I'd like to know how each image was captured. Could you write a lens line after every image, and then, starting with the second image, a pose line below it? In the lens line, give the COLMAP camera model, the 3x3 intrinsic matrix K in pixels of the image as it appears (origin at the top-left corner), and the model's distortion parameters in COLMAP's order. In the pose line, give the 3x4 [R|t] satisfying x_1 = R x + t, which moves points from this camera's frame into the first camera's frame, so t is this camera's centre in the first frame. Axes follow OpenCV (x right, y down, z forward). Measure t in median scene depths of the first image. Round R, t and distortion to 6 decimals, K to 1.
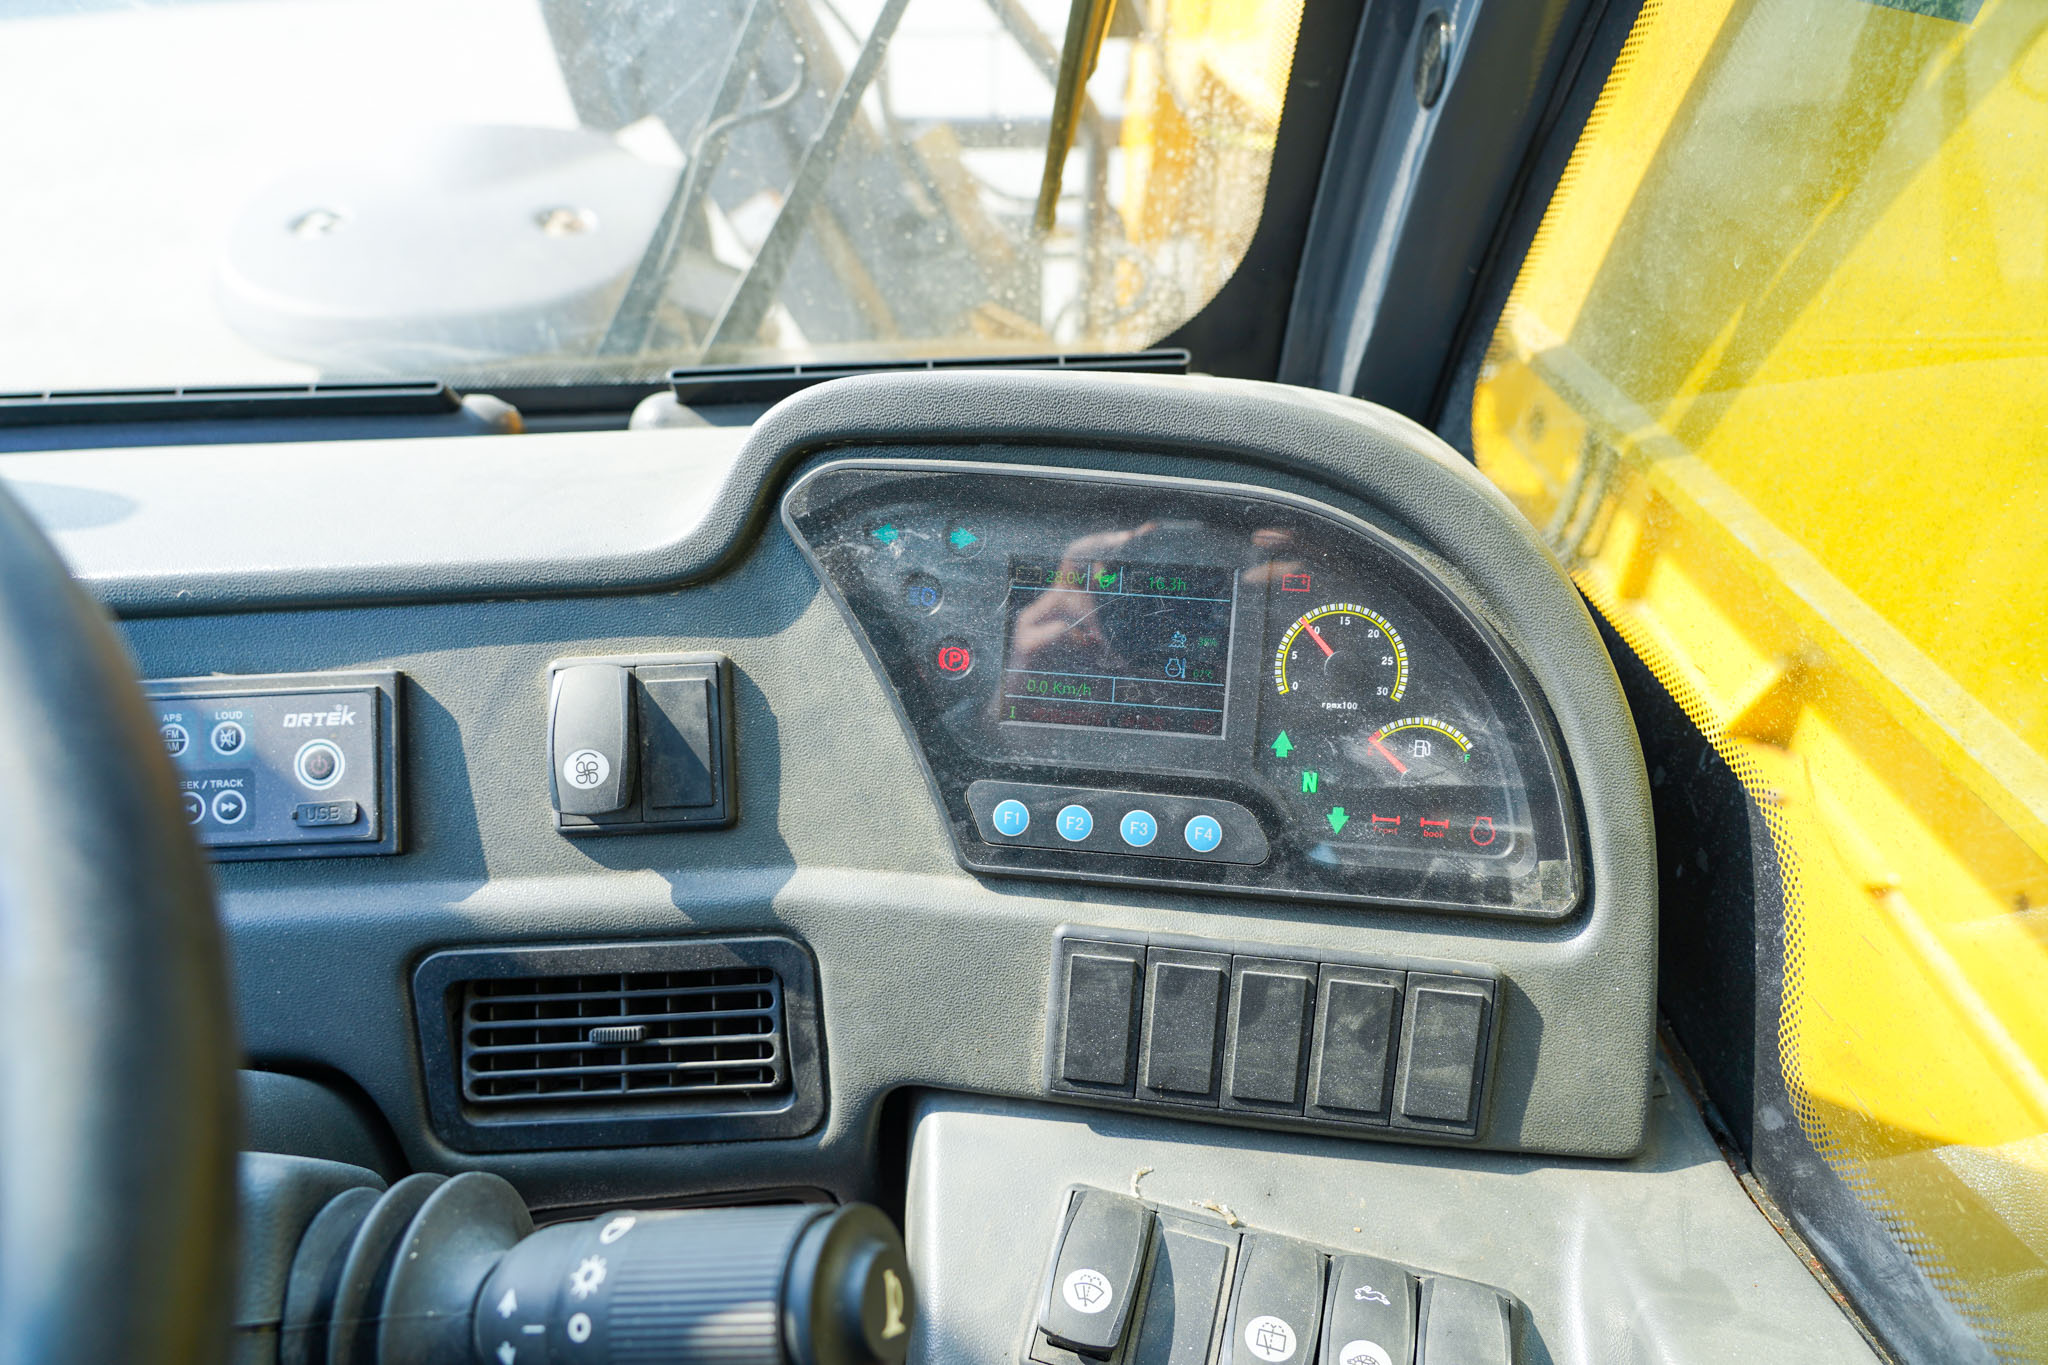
lens RADIAL K [[1392.4, 0, 1013.8], [0, 1392.4, 676.3], [0, 0, 1]] dist [-0.035782, 0.020435]
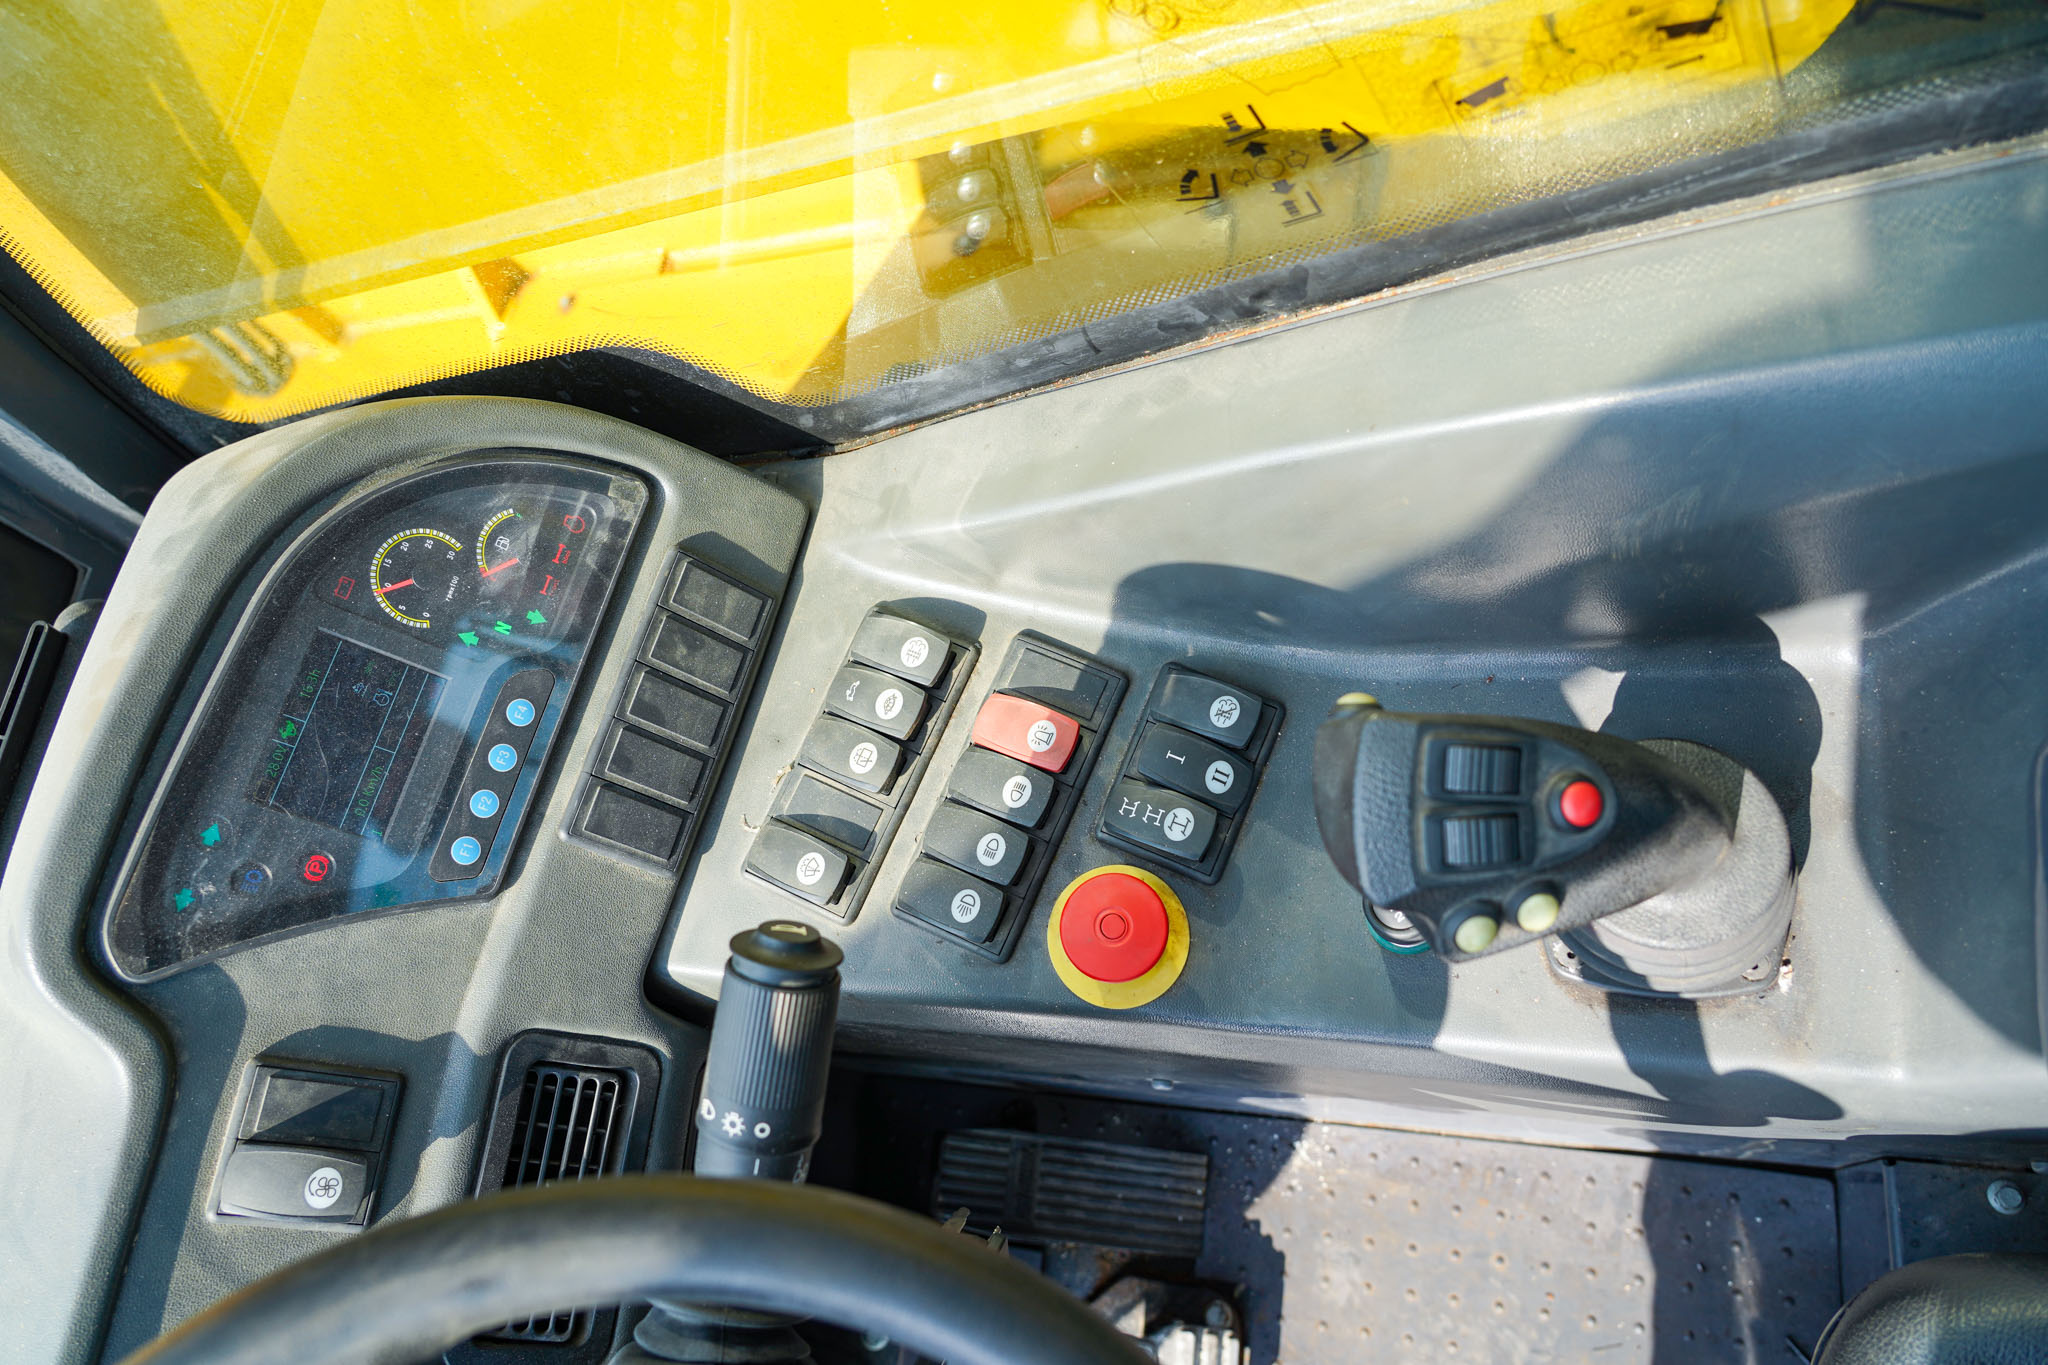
lens RADIAL K [[1392.4, 0, 1013.8], [0, 1392.4, 676.3], [0, 0, 1]] dist [-0.035782, 0.020435]
pose [[0.166183, -0.933184, 0.318671, -0.177693], [0.835244, 0.304989, 0.457548, -0.111776], [-0.524167, 0.190131, 0.830120, -0.364719]]
